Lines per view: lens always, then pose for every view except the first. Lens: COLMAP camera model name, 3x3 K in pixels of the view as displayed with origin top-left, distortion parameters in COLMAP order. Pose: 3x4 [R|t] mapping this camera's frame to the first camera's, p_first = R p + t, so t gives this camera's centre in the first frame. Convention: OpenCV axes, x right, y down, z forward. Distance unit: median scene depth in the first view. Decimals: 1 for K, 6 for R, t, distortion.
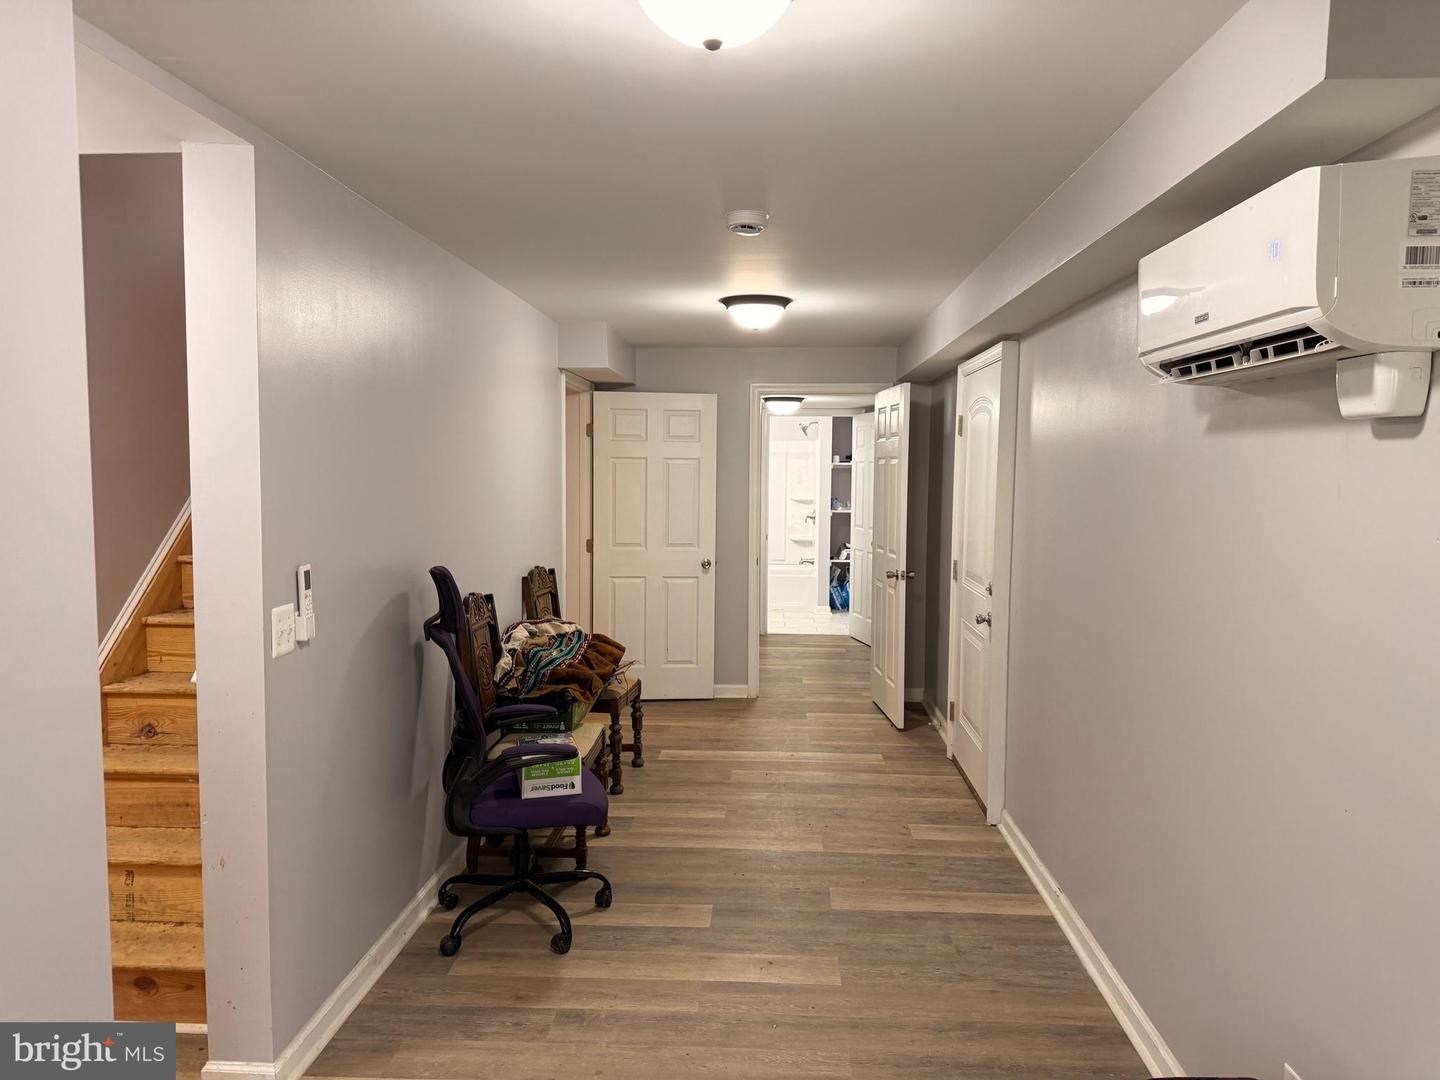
lens RADIAL K [[1006.2, 0, 720.0], [0, 1006.2, 540.0], [0, 0, 1]] dist [0.066312, -0.112962]
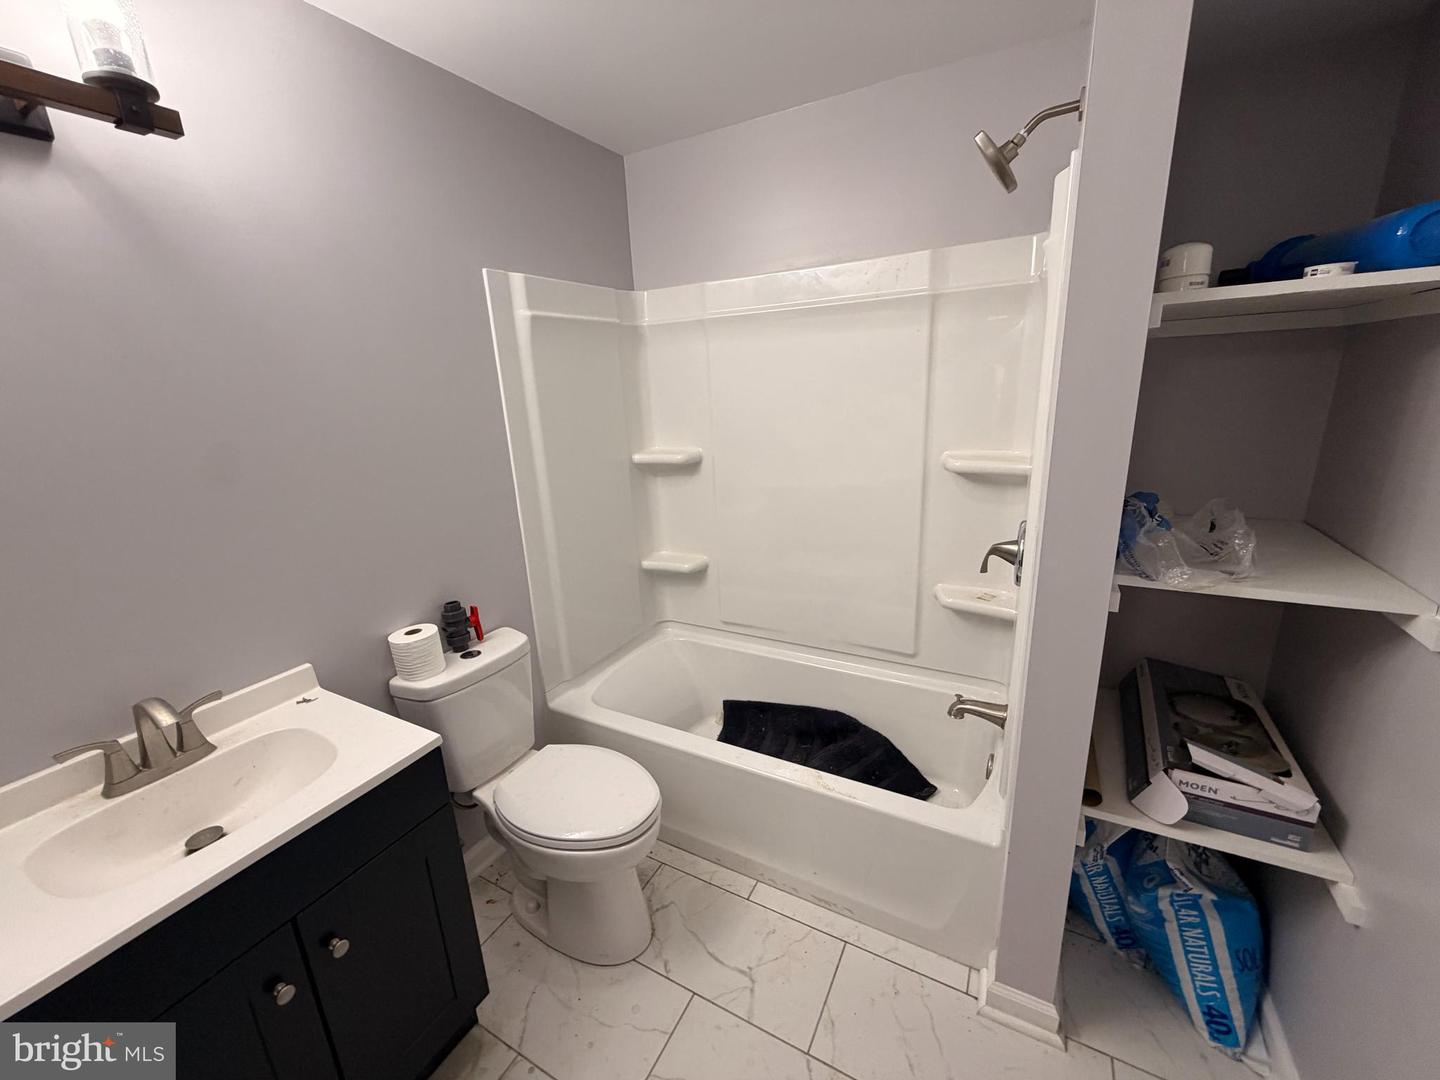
lens RADIAL K [[574.7, 0, 720.0], [0, 574.7, 540.0], [0, 0, 1]] dist [0.007383, 0.000045]
pose [[0.904401, 0.065423, -0.421638, 0.086602], [0.024366, 0.978644, 0.204115, -0.056399], [0.425987, -0.194876, 0.883492, 0.848476]]
